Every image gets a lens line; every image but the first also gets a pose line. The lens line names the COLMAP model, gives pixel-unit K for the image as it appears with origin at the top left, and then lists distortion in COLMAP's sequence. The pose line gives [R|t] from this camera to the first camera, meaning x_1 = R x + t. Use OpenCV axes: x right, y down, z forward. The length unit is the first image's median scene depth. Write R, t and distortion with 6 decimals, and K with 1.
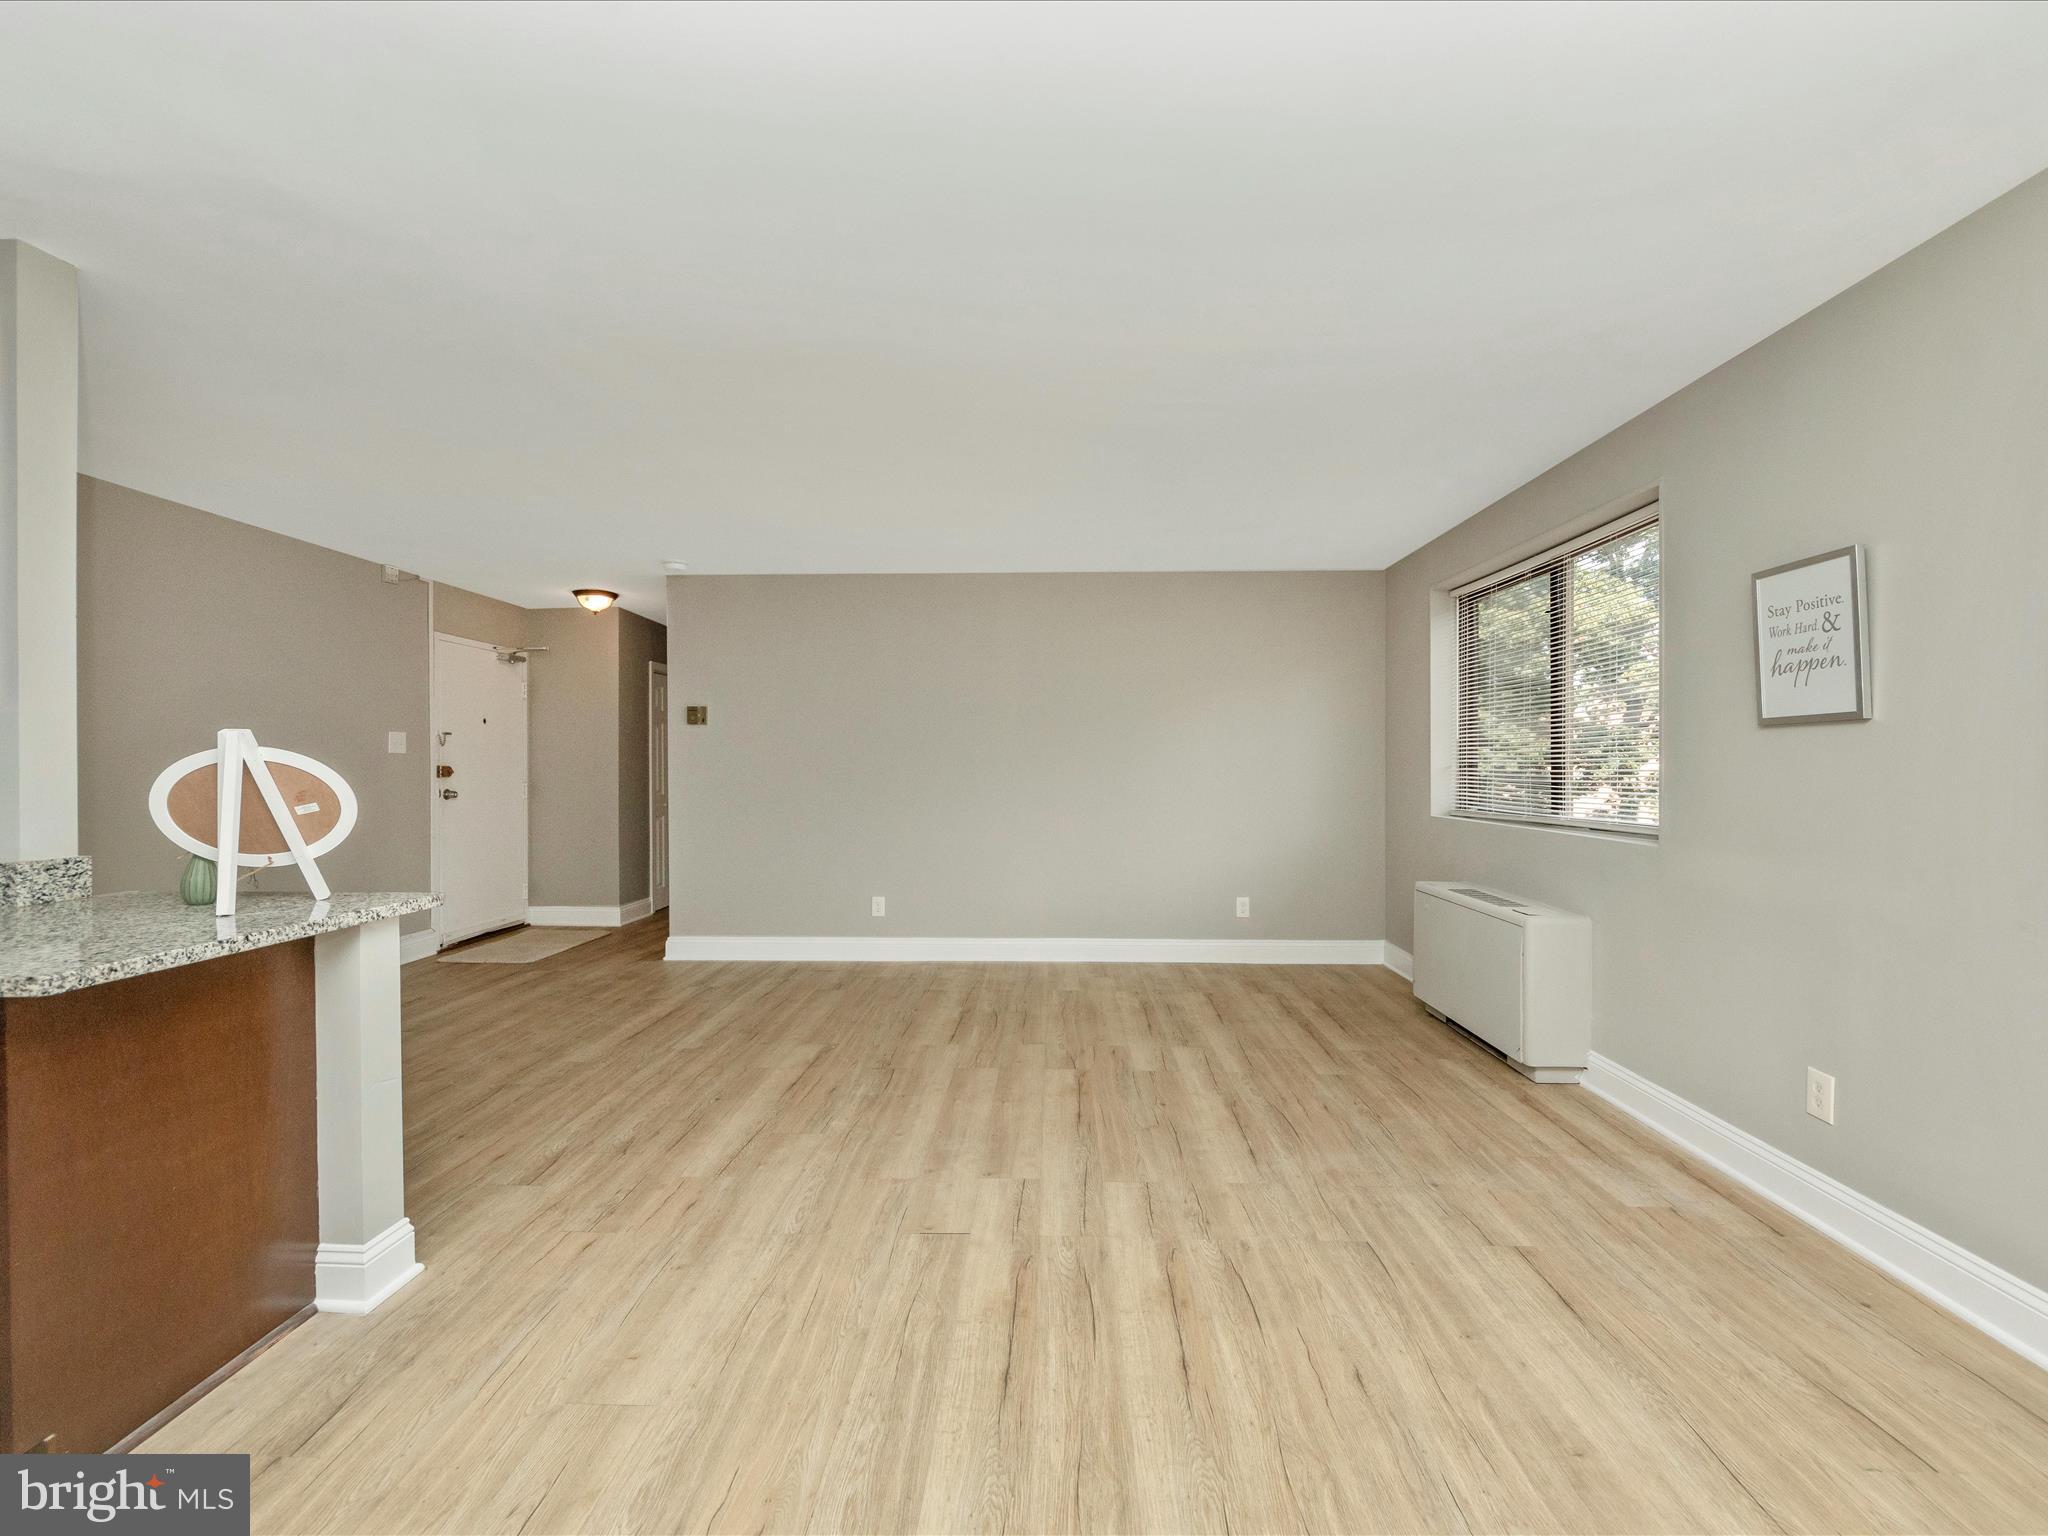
lens RADIAL K [[867.0, 0, 1033.7], [0, 867.0, 772.2], [0, 0, 1]] dist [0.002521, -0.005965]
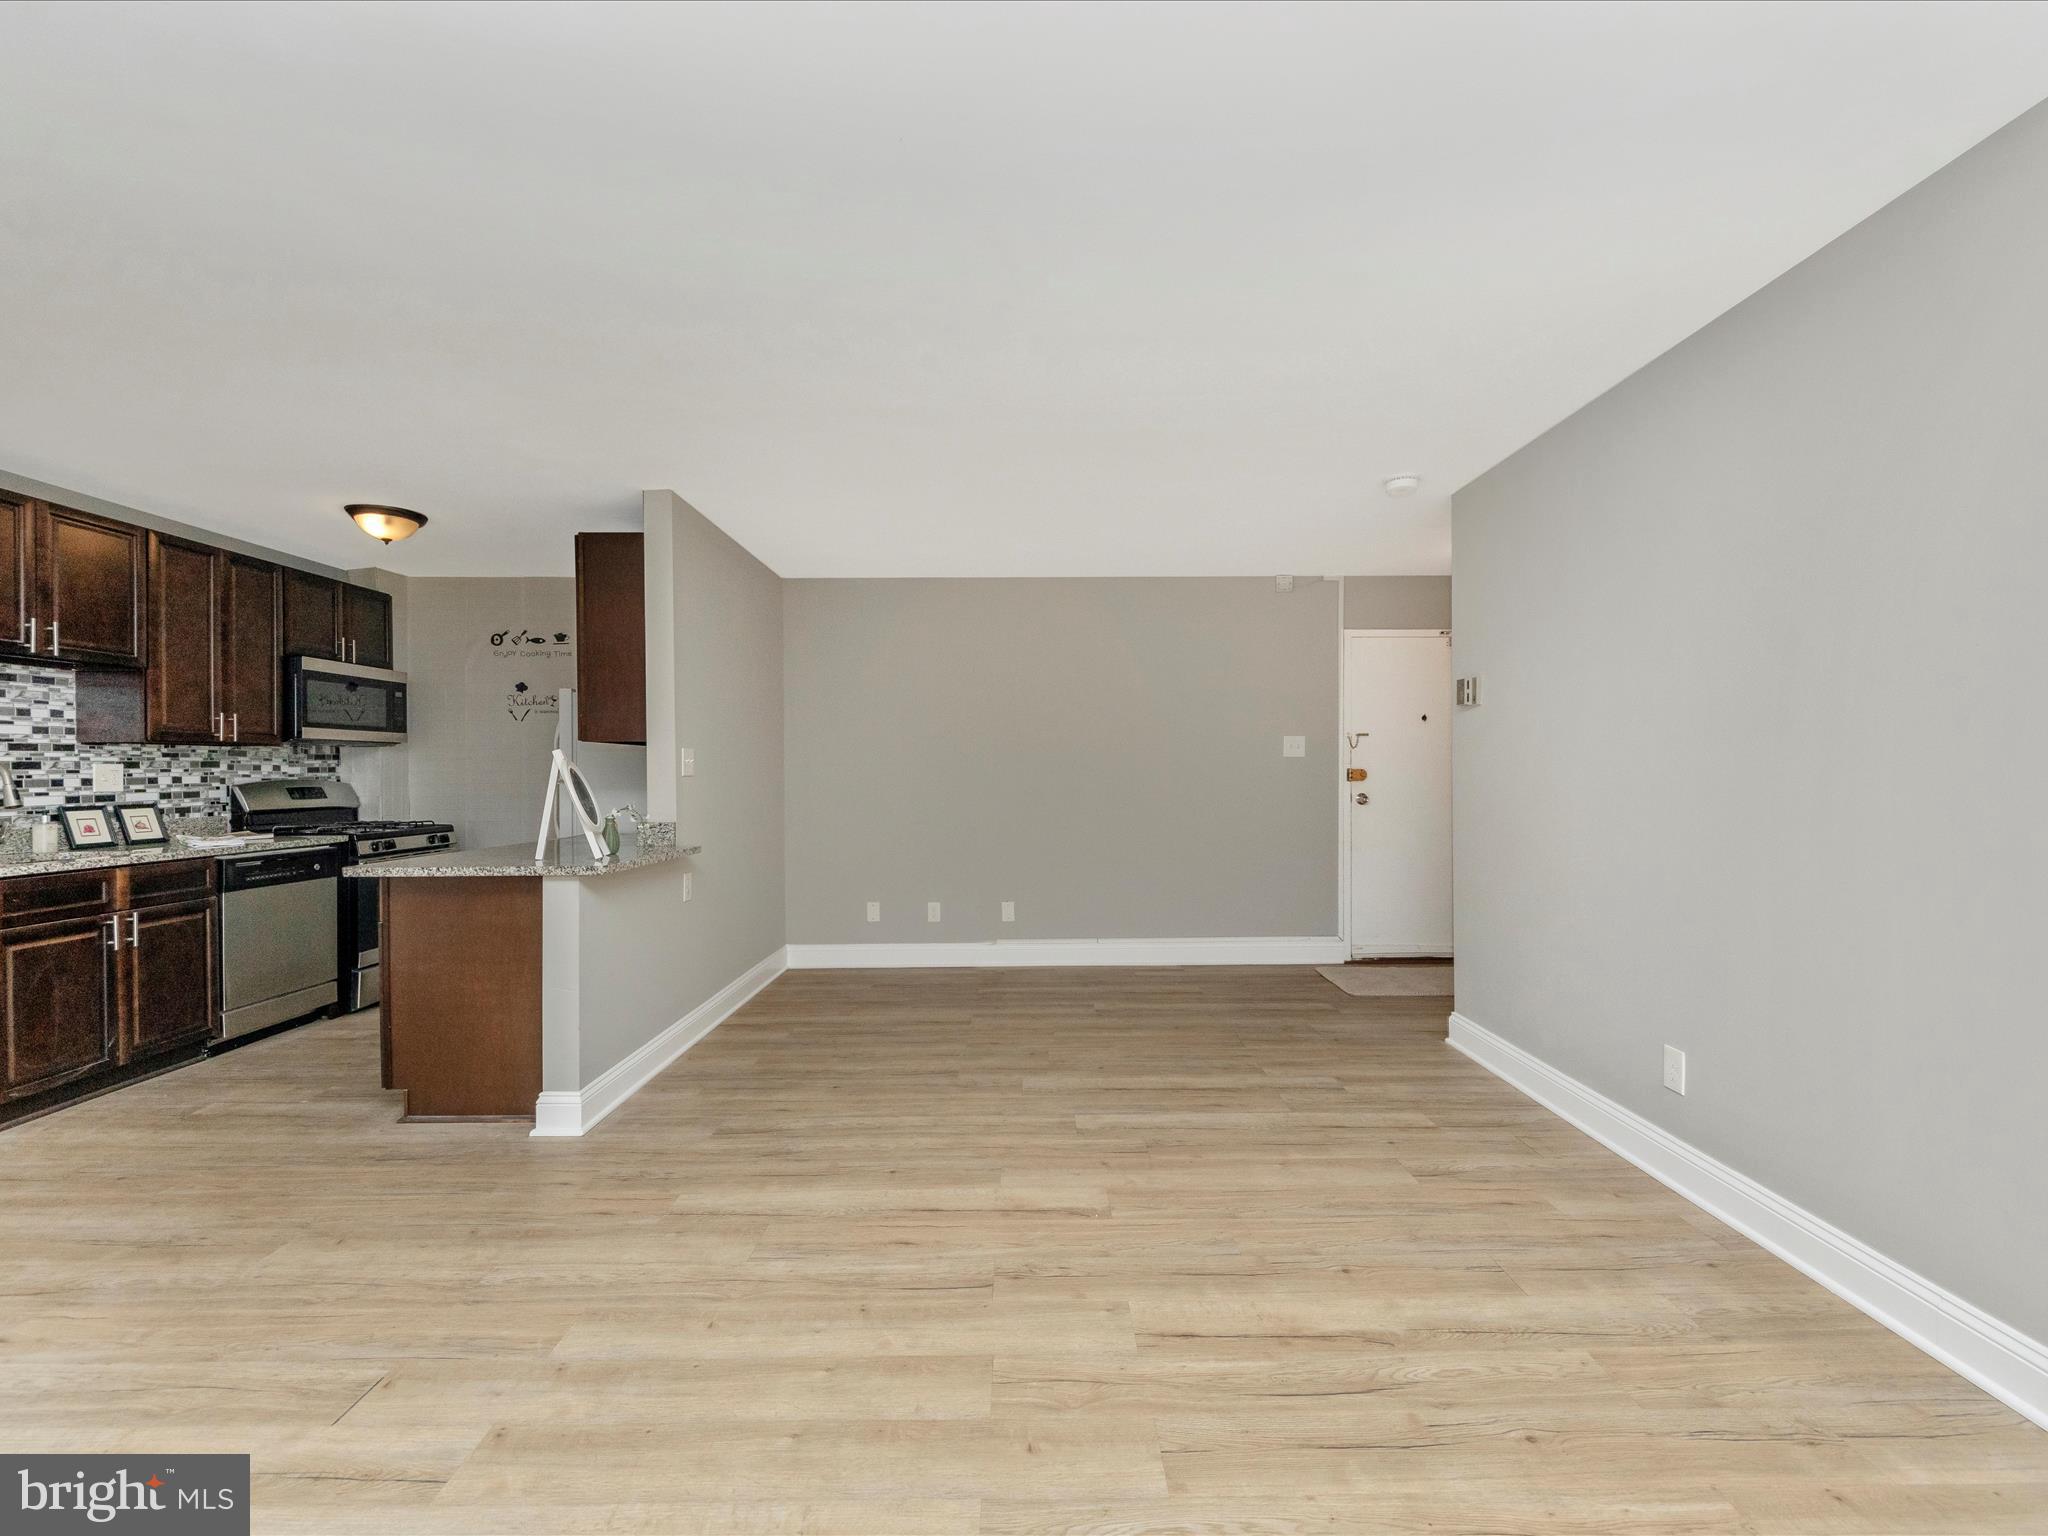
lens RADIAL K [[867.0, 0, 1034.2], [0, 867.0, 778.2], [0, 0, 1]] dist [0.002521, -0.005965]
pose [[0.034106, 0.007626, -0.999389, 0.565233], [-0.002216, 0.999969, 0.007555, -0.006296], [0.999416, 0.001957, 0.034122, 1.350099]]
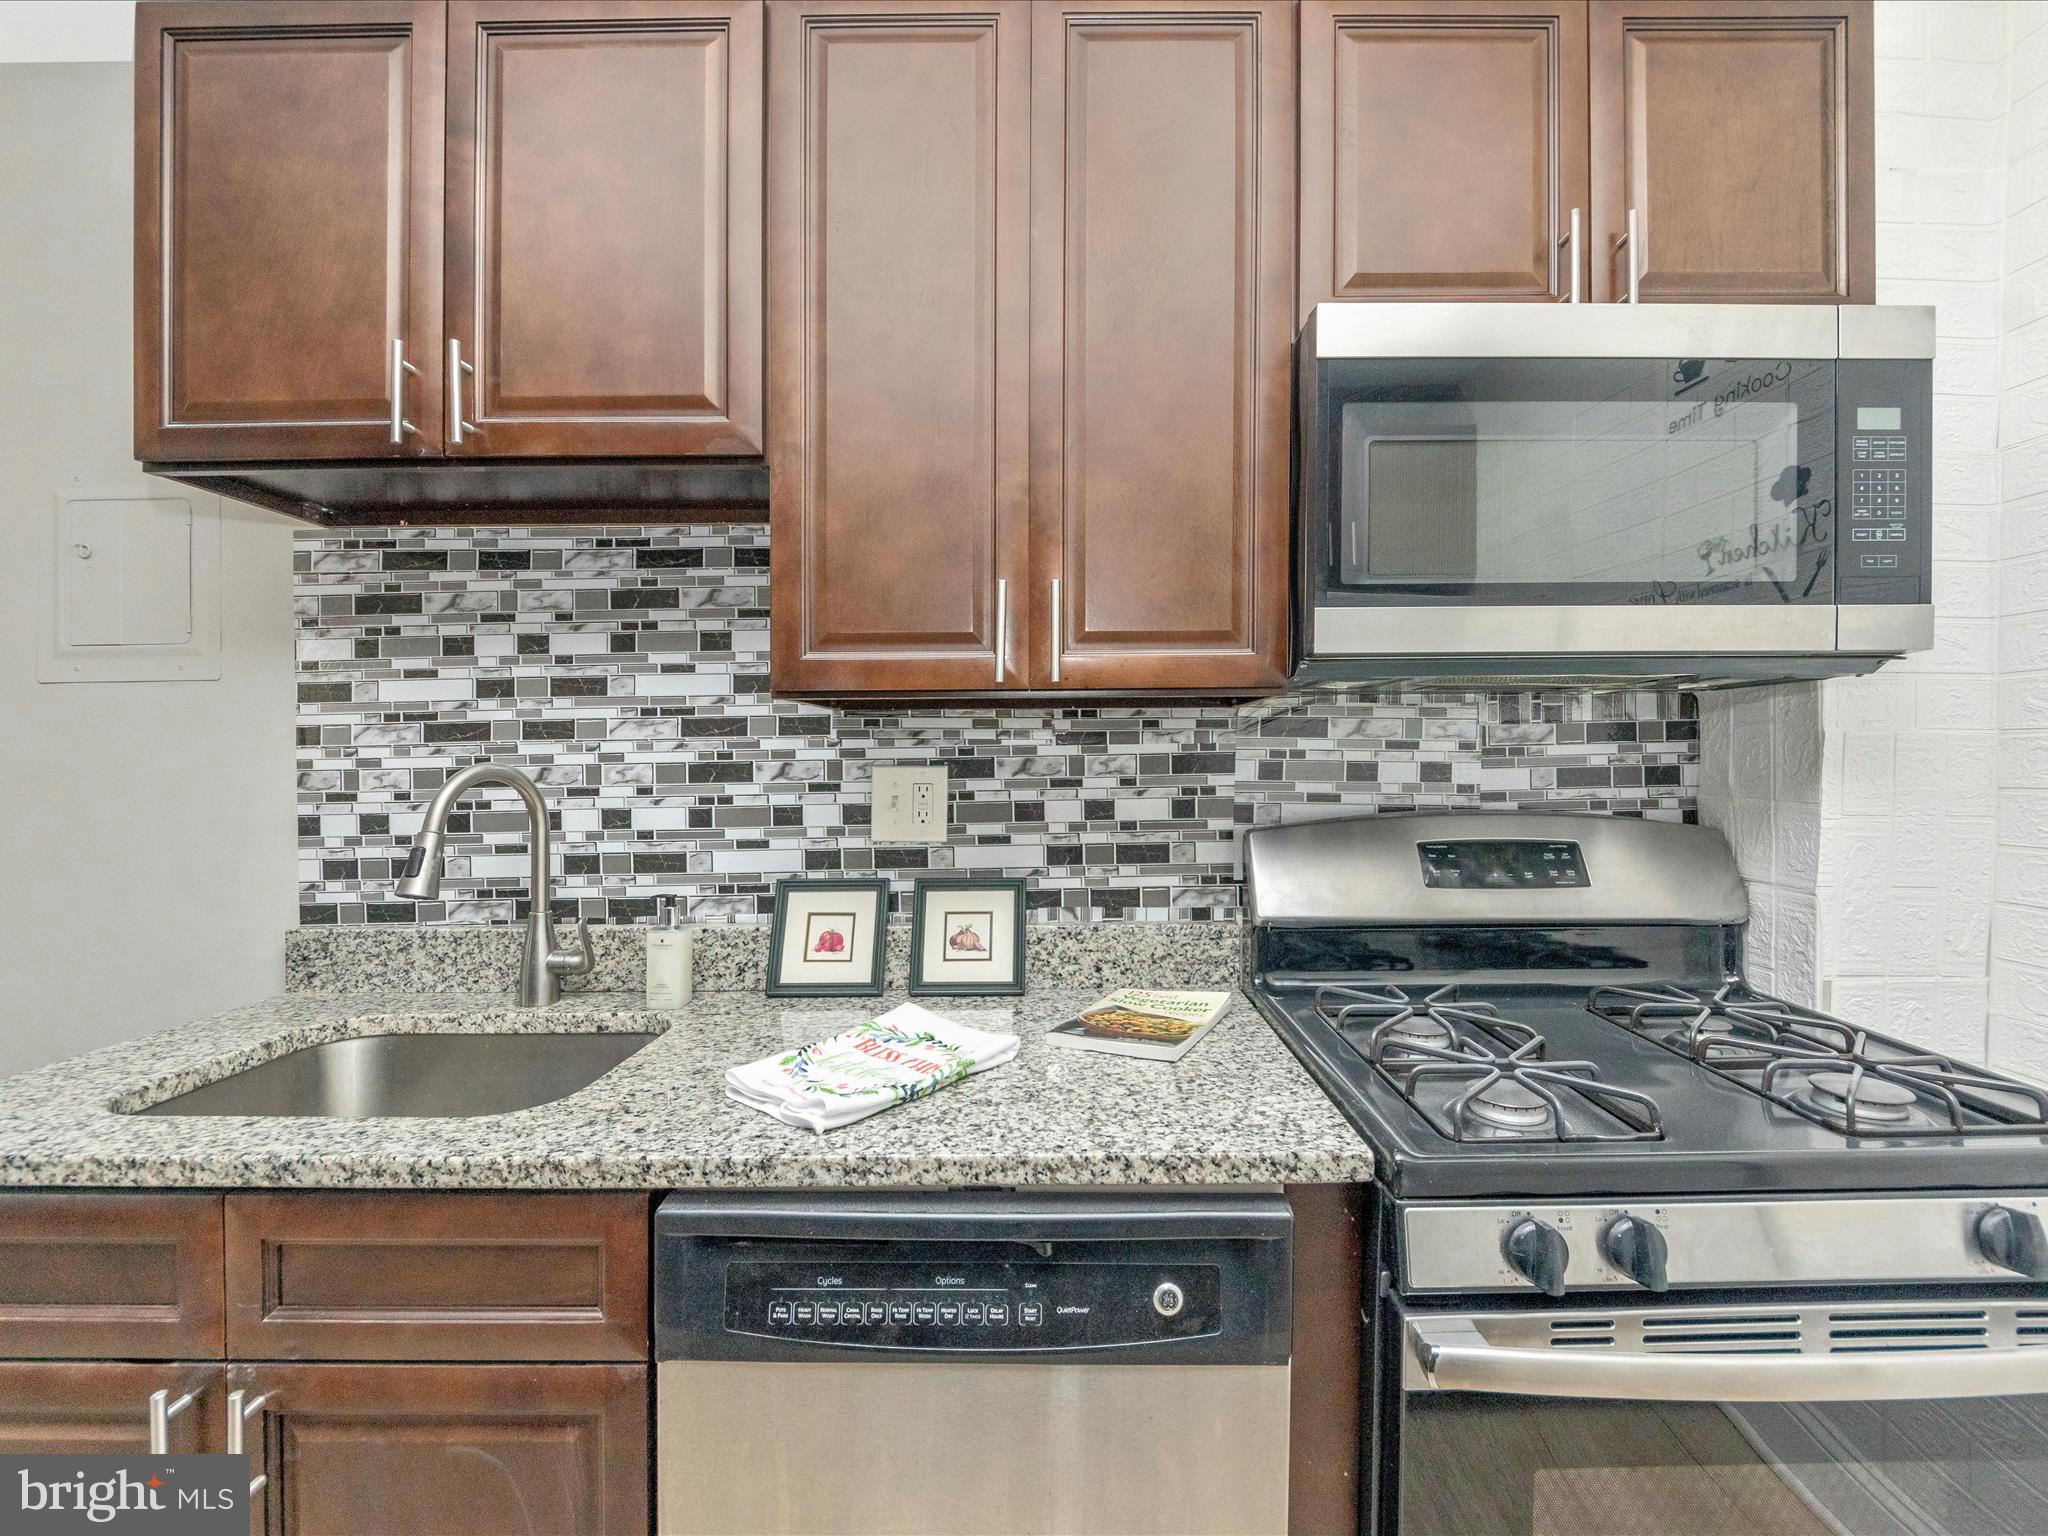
lens RADIAL K [[934.3, 0, 1045.9], [0, 934.3, 752.3], [0, 0, 1]] dist [-0.005322, -0.000787]
pose [[-0.999741, 0.006123, -0.021921, -1.020763], [0.006069, 0.999978, 0.002502, -0.025484], [0.021936, 0.002368, -0.999757, 0.419770]]
